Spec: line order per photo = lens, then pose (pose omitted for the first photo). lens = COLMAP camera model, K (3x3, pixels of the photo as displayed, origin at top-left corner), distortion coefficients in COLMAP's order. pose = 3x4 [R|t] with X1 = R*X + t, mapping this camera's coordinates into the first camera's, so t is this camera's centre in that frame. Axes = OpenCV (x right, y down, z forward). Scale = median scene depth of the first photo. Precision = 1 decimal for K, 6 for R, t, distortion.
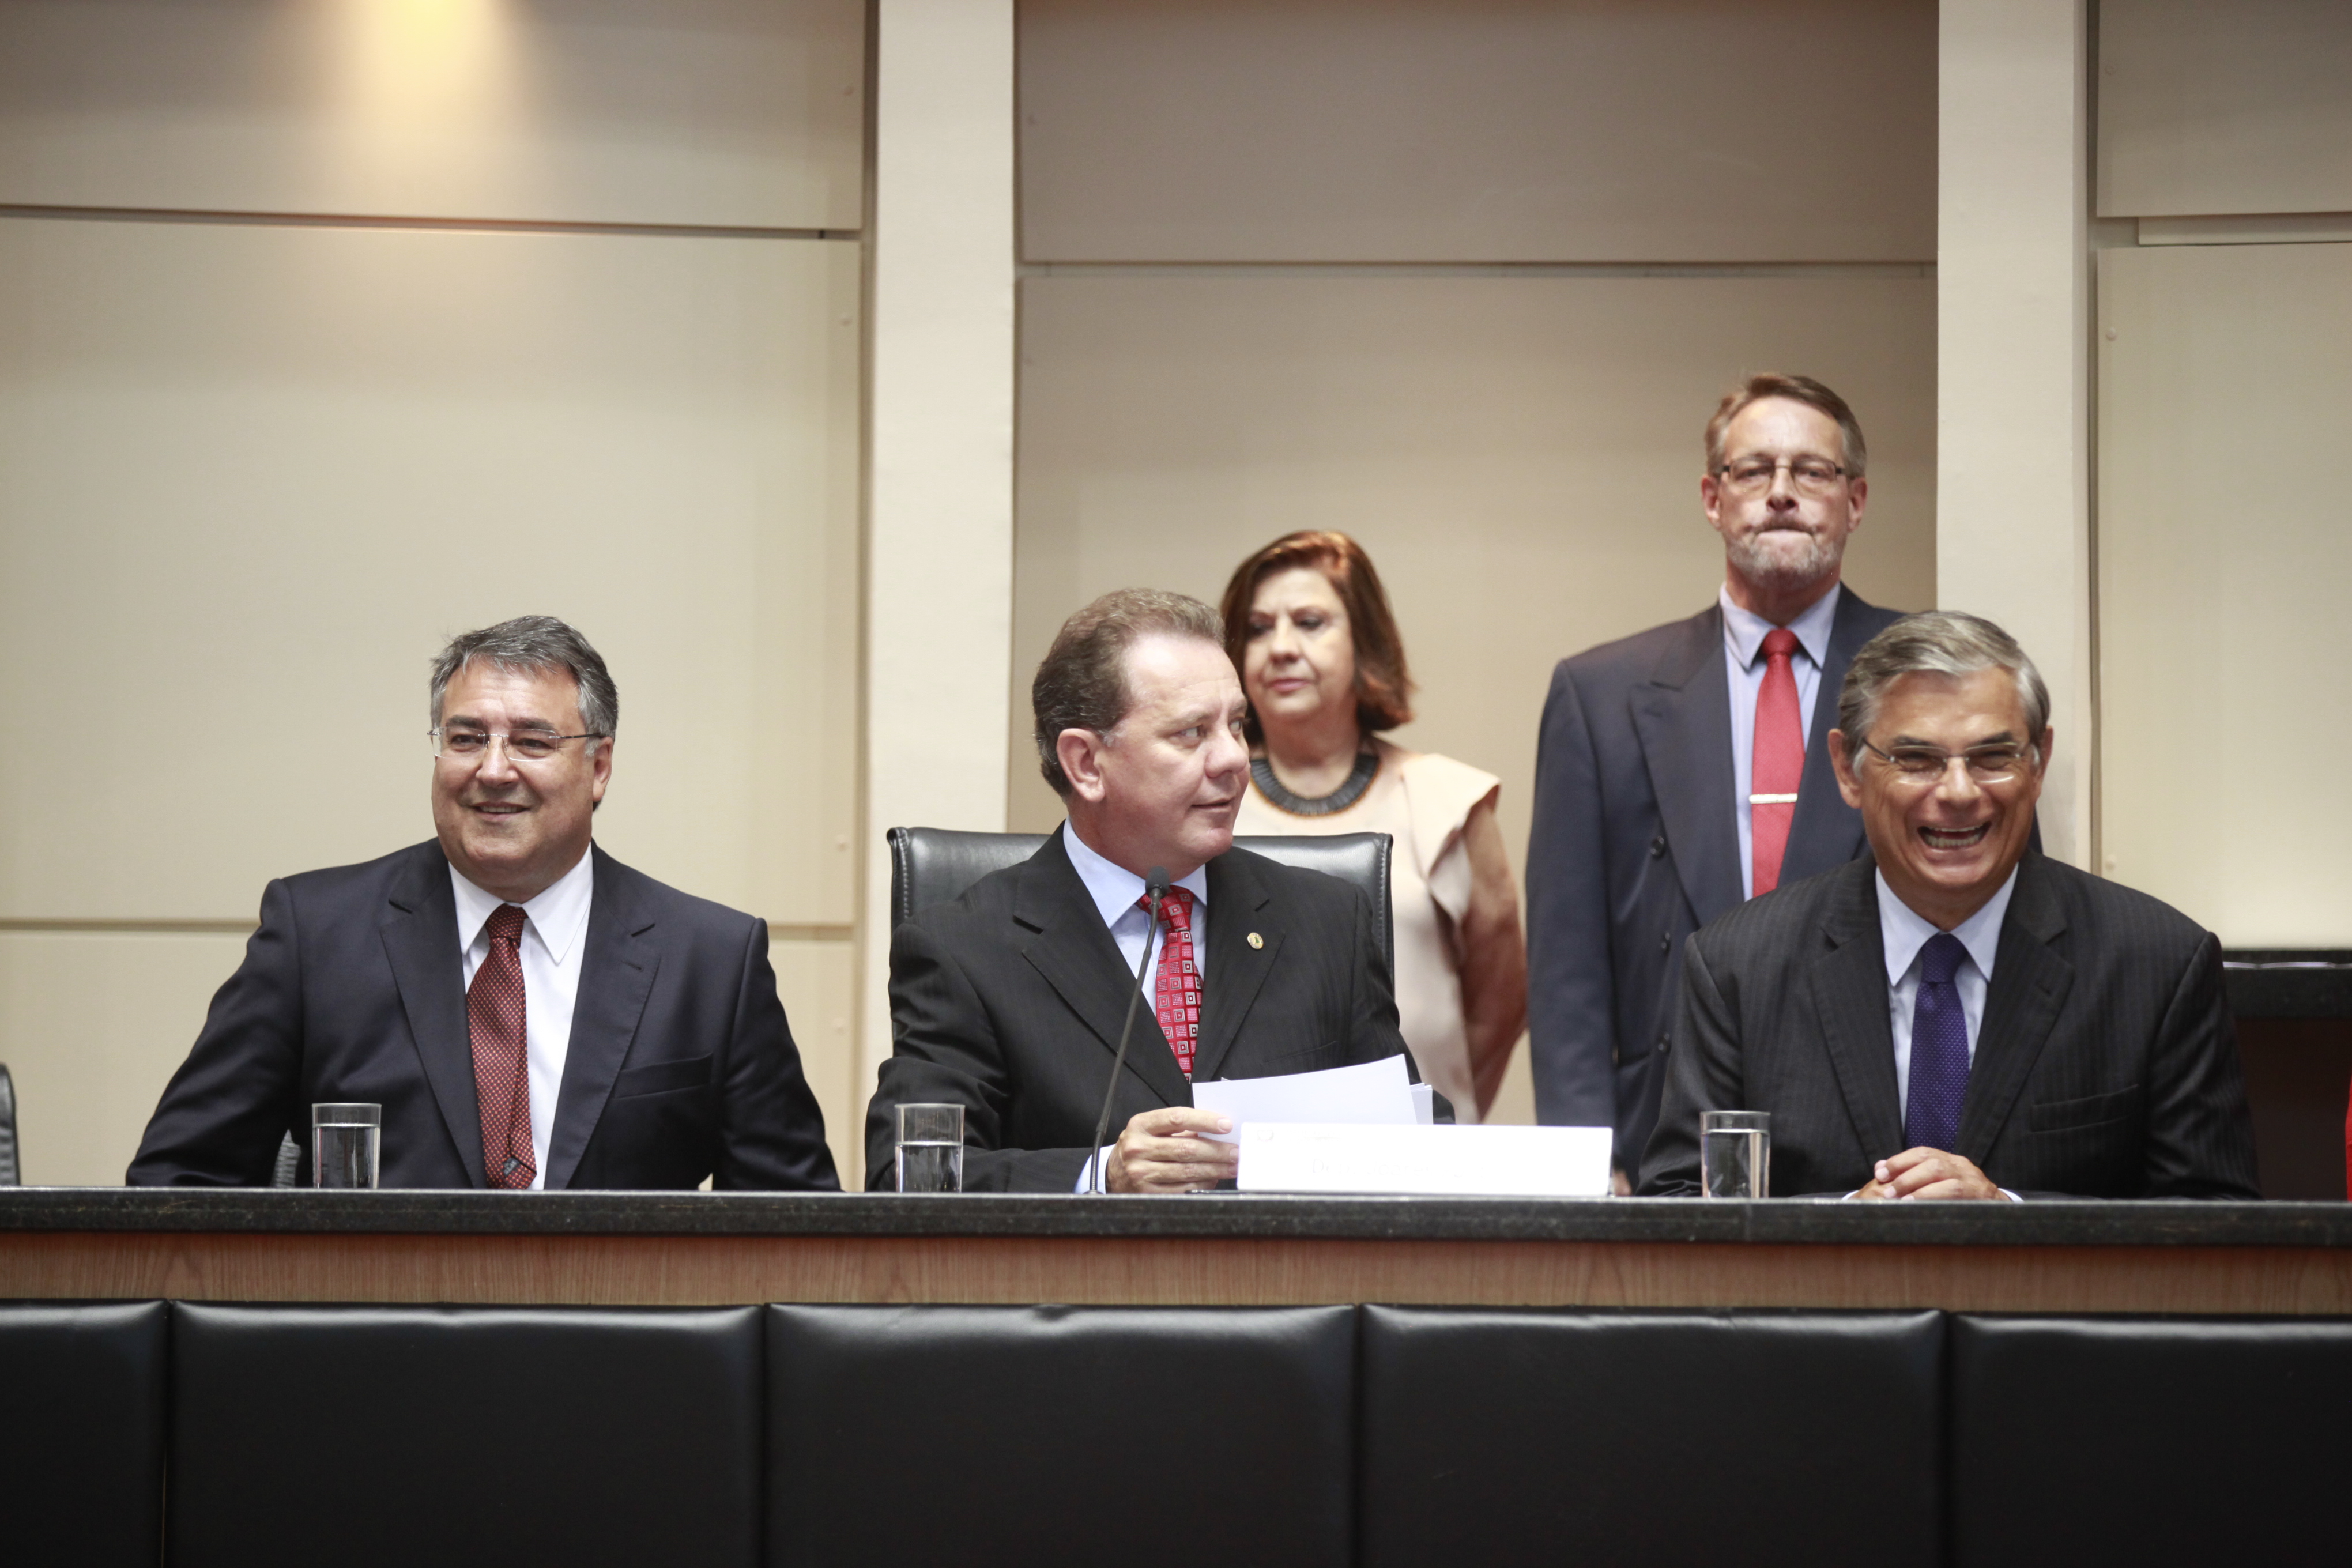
lens RADIAL K [[10521.1, 0, 1173.4], [0, 10521.1, 775.1], [0, 0, 1]] dist [-0.548148, 0.000000]
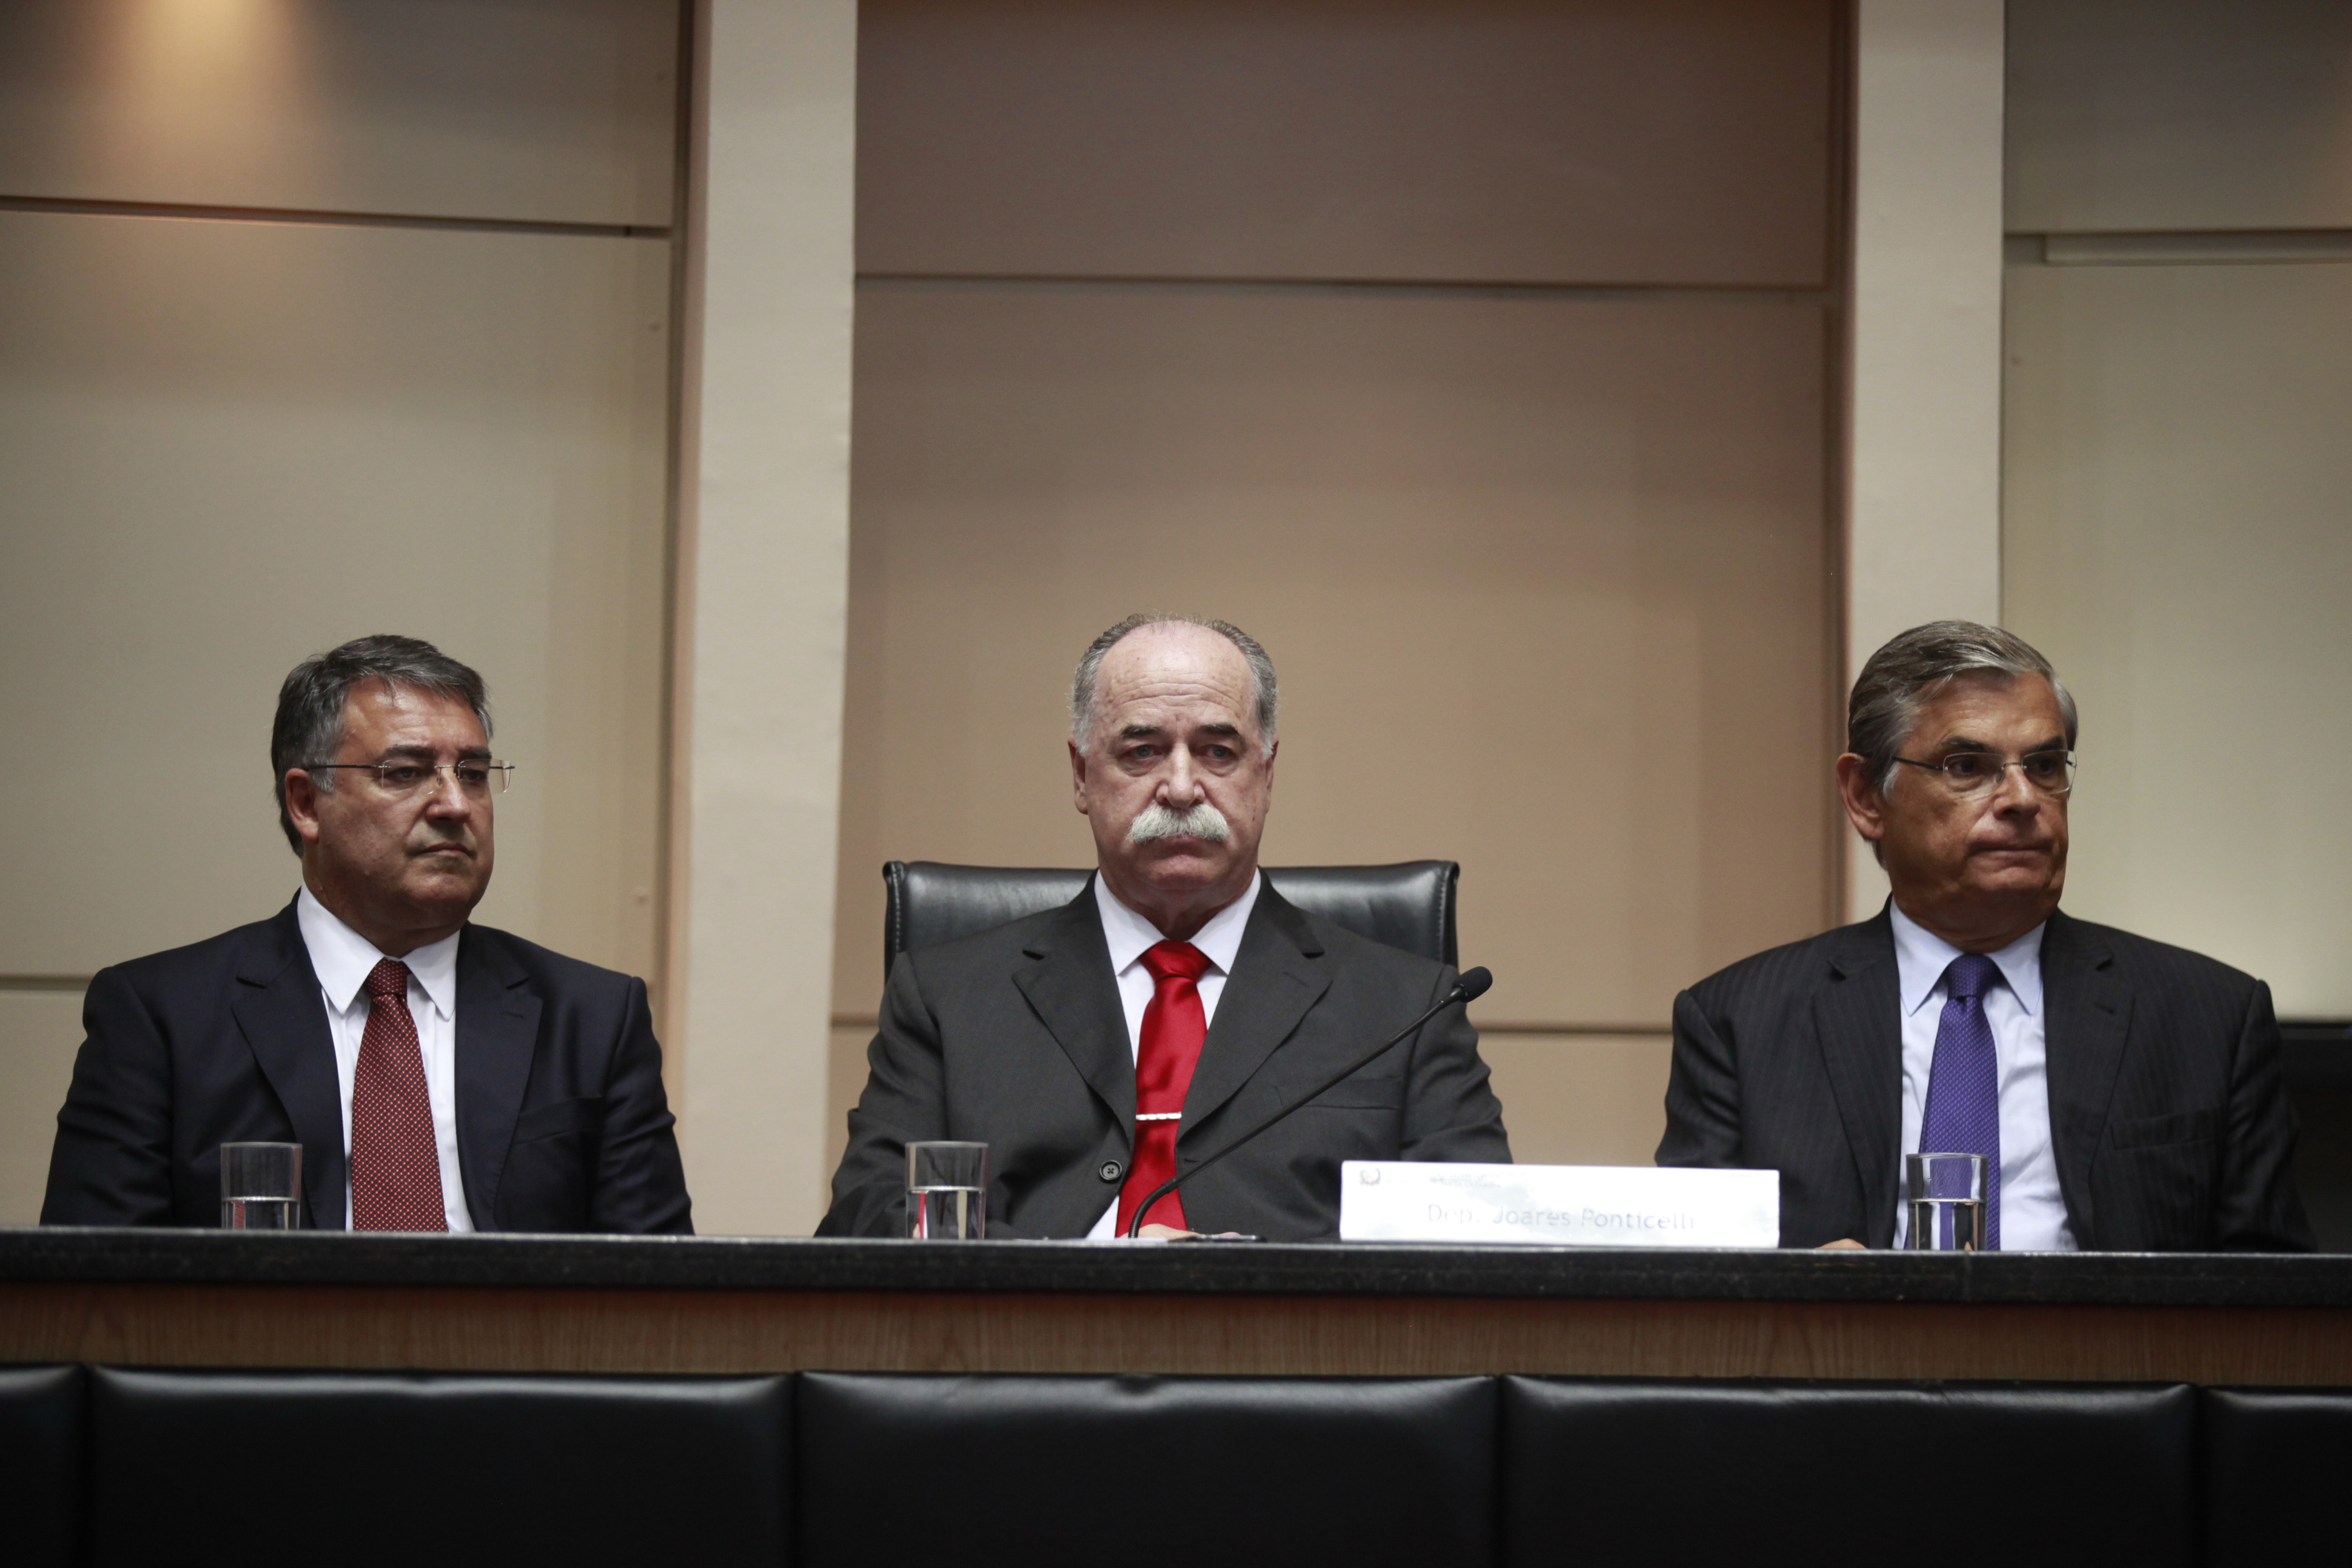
lens RADIAL K [[9217.5, 0, 1177.5], [0, 9217.5, 790.2], [0, 0, 1]] dist [-0.338157, 0.000000]
pose [[0.996576, 0.009414, 0.082141, -0.069385], [-0.007647, 0.999733, -0.021804, 0.019721], [-0.082325, 0.021102, 0.996382, 0.264378]]
